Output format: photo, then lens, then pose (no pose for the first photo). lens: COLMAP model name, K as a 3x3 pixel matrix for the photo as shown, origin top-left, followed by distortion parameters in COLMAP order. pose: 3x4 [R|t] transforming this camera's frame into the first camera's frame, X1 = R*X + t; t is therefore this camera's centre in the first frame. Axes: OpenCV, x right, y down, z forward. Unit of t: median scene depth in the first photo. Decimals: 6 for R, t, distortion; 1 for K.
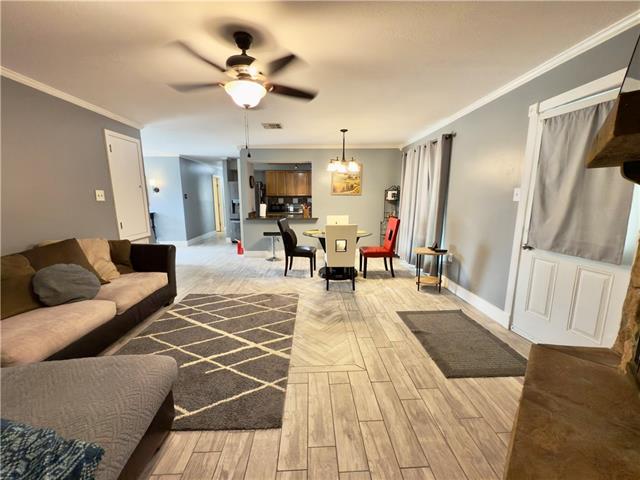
lens RADIAL K [[255.1, 0, 320.6], [0, 255.1, 239.3], [0, 0, 1]] dist [0.001162, 0.000145]
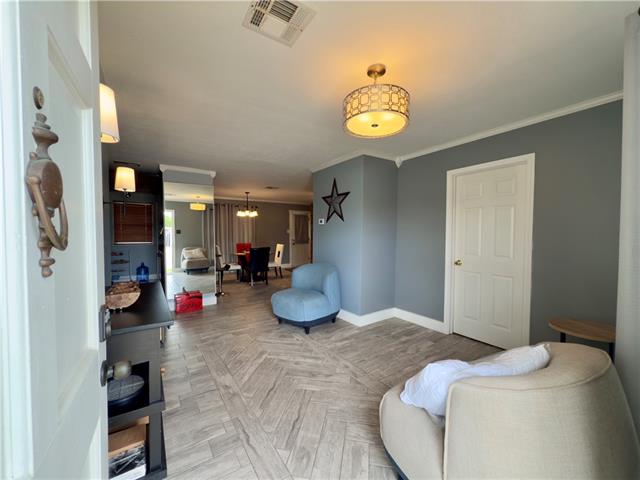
lens RADIAL K [[255.1, 0, 320.6], [0, 255.1, 239.3], [0, 0, 1]] dist [0.001162, 0.000145]
pose [[-0.525235, -0.021882, 0.850676, -1.336130], [0.142153, 0.983366, 0.113065, -0.205872], [-0.839000, 0.180312, -0.513388, 1.257040]]
